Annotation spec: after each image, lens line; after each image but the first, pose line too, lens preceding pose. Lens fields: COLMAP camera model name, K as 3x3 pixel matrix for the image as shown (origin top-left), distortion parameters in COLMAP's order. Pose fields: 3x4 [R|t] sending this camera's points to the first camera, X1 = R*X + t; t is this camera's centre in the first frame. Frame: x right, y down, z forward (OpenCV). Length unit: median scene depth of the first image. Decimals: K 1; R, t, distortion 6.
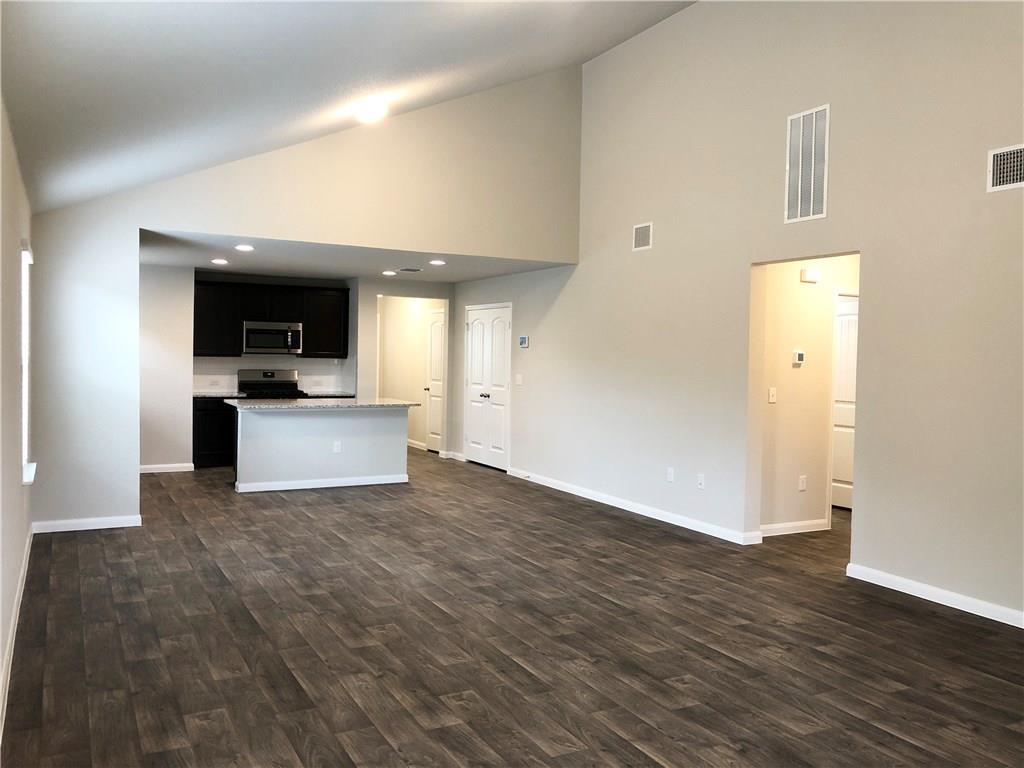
lens RADIAL K [[844.8, 0, 509.9], [0, 844.8, 371.4], [0, 0, 1]] dist [0.025335, -0.010377]
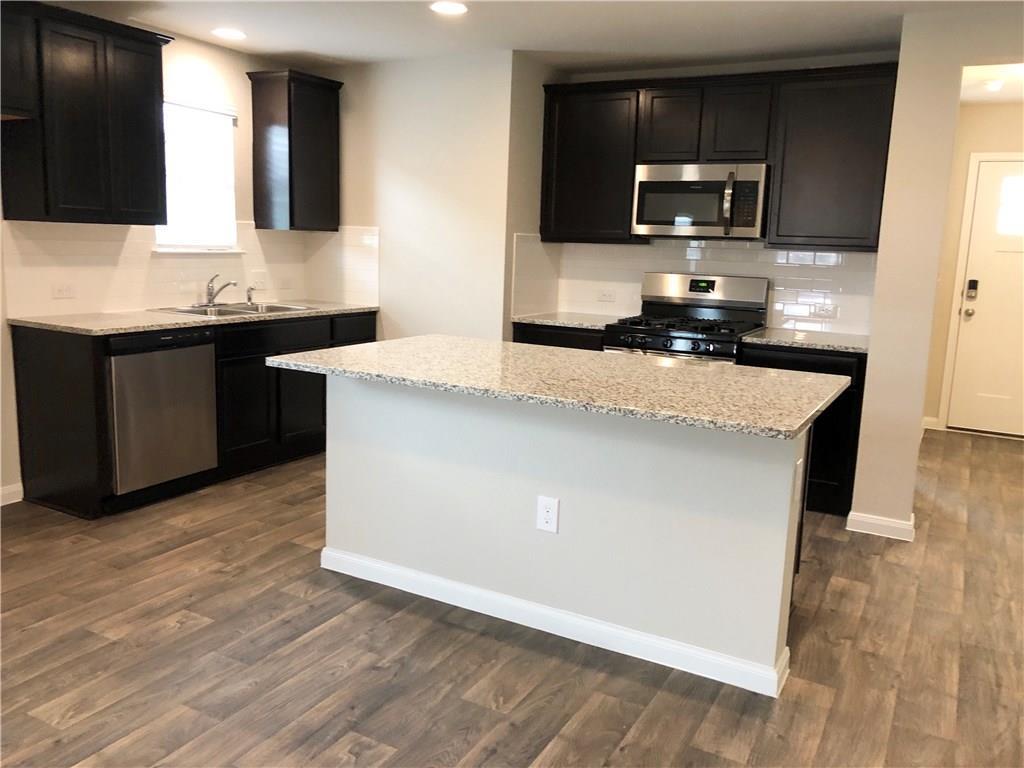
lens RADIAL K [[848.2, 0, 493.9], [0, 848.2, 368.9], [0, 0, 1]] dist [0.021113, -0.000711]
pose [[0.538120, 0.128337, -0.833041, 0.040054], [-0.042269, 0.991206, 0.125399, -0.004515], [0.841808, -0.032268, 0.538812, 0.670601]]
